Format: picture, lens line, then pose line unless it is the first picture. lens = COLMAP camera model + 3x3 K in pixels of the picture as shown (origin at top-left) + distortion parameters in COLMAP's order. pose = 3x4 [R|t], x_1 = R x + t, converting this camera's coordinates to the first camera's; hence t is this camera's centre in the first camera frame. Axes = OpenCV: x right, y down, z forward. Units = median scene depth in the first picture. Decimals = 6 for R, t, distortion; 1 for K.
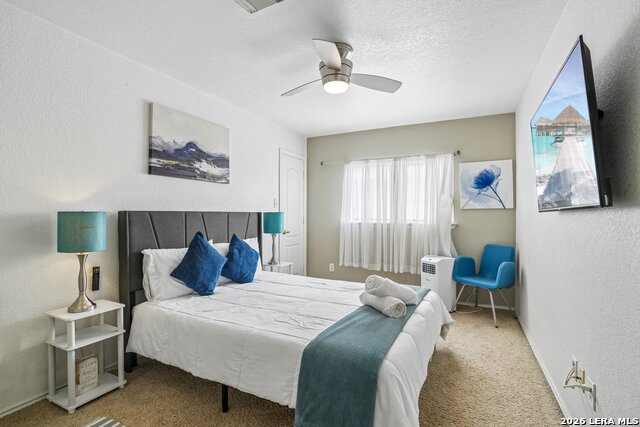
lens RADIAL K [[295.5, 0, 320.7], [0, 295.5, 209.2], [0, 0, 1]] dist [-0.045878, 0.002400]
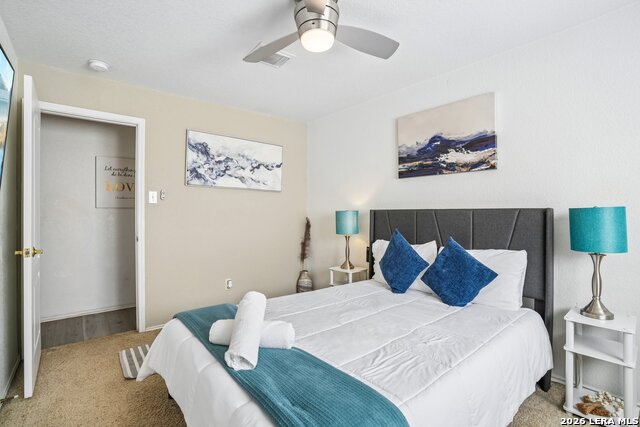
lens RADIAL K [[295.5, 0, 319.8], [0, 295.5, 216.2], [0, 0, 1]] dist [-0.045878, 0.002400]
pose [[-0.348704, 0.013835, -0.937131, 0.570553], [0.024866, 0.999676, 0.005506, 0.015925], [0.936903, -0.021383, -0.348935, 0.965151]]
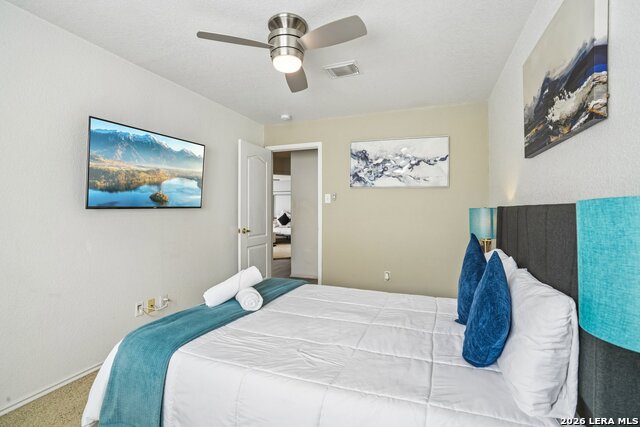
lens RADIAL K [[295.5, 0, 320.5], [0, 295.5, 212.0], [0, 0, 1]] dist [-0.045878, 0.002400]
pose [[-0.986369, 0.002223, -0.164530, 0.063103], [0.005119, 0.999839, -0.017178, 0.027748], [0.164466, -0.017786, -0.986222, 1.443059]]
